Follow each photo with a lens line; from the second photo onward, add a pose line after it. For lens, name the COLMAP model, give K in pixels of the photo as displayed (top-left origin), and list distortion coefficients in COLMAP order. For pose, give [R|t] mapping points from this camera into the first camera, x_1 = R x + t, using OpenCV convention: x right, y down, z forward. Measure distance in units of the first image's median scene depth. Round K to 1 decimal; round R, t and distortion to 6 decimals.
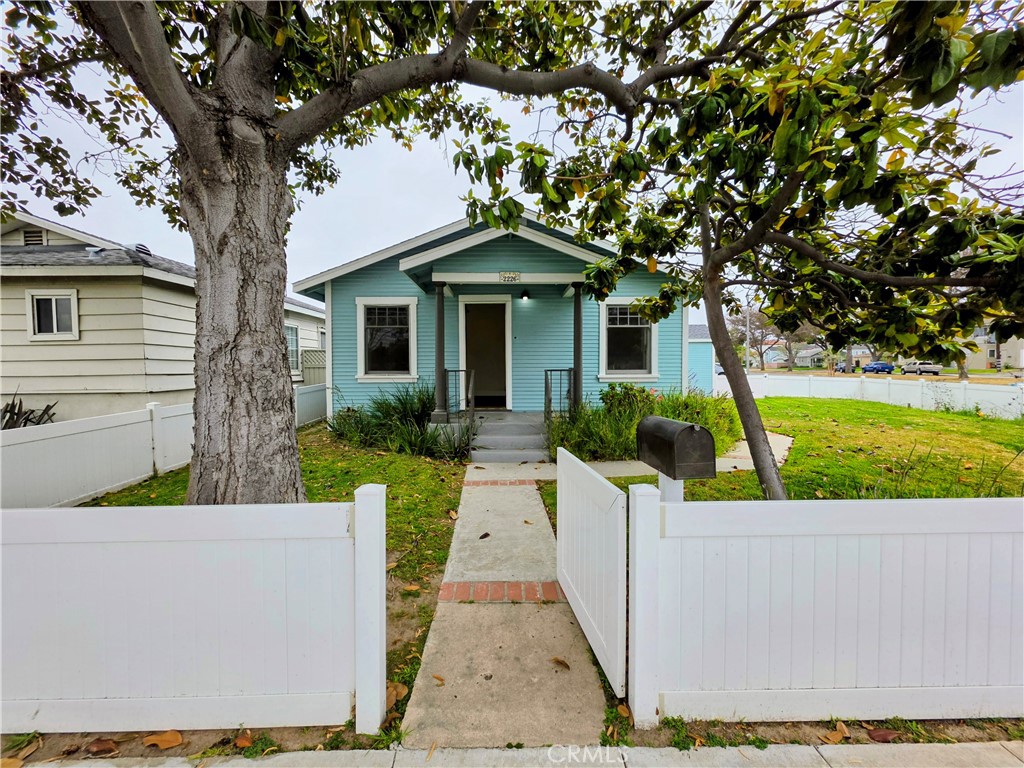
lens RADIAL K [[410.9, 0, 509.9], [0, 410.9, 378.4], [0, 0, 1]] dist [-0.001708, -0.000255]
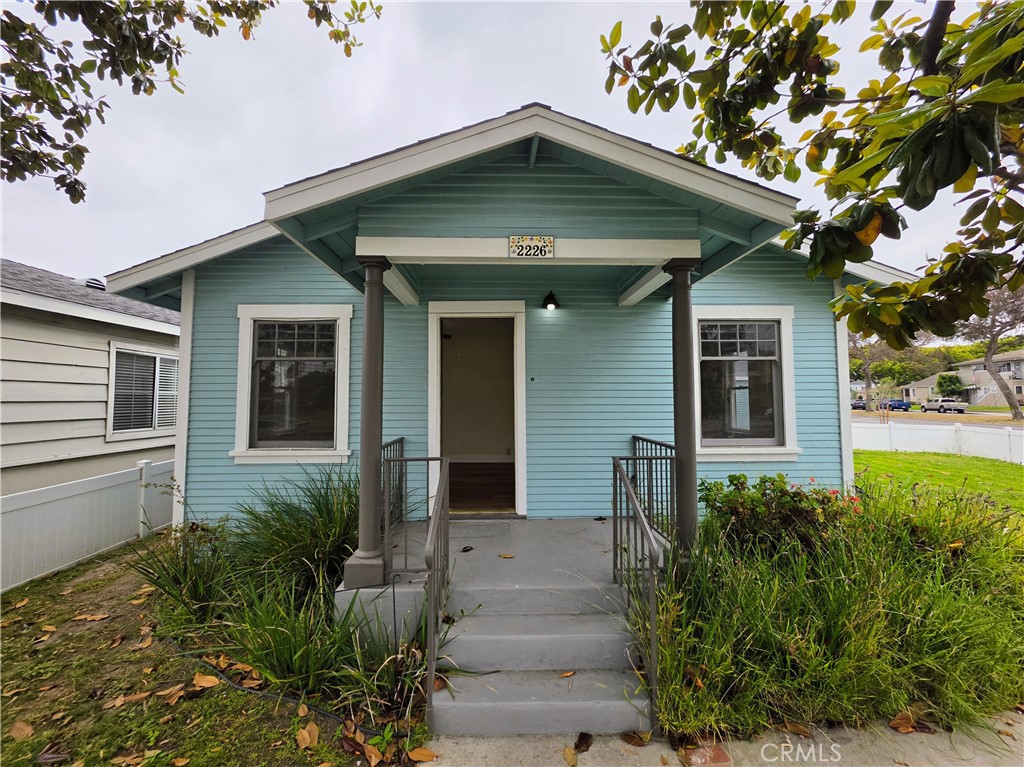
lens RADIAL K [[410.9, 0, 509.9], [0, 410.9, 377.9], [0, 0, 1]] dist [-0.001708, -0.000255]
pose [[0.999921, 0.000514, 0.012522, -0.023359], [0.000559, 0.996336, -0.085521, -0.054873], [-0.012521, 0.085521, 0.996258, 0.463380]]
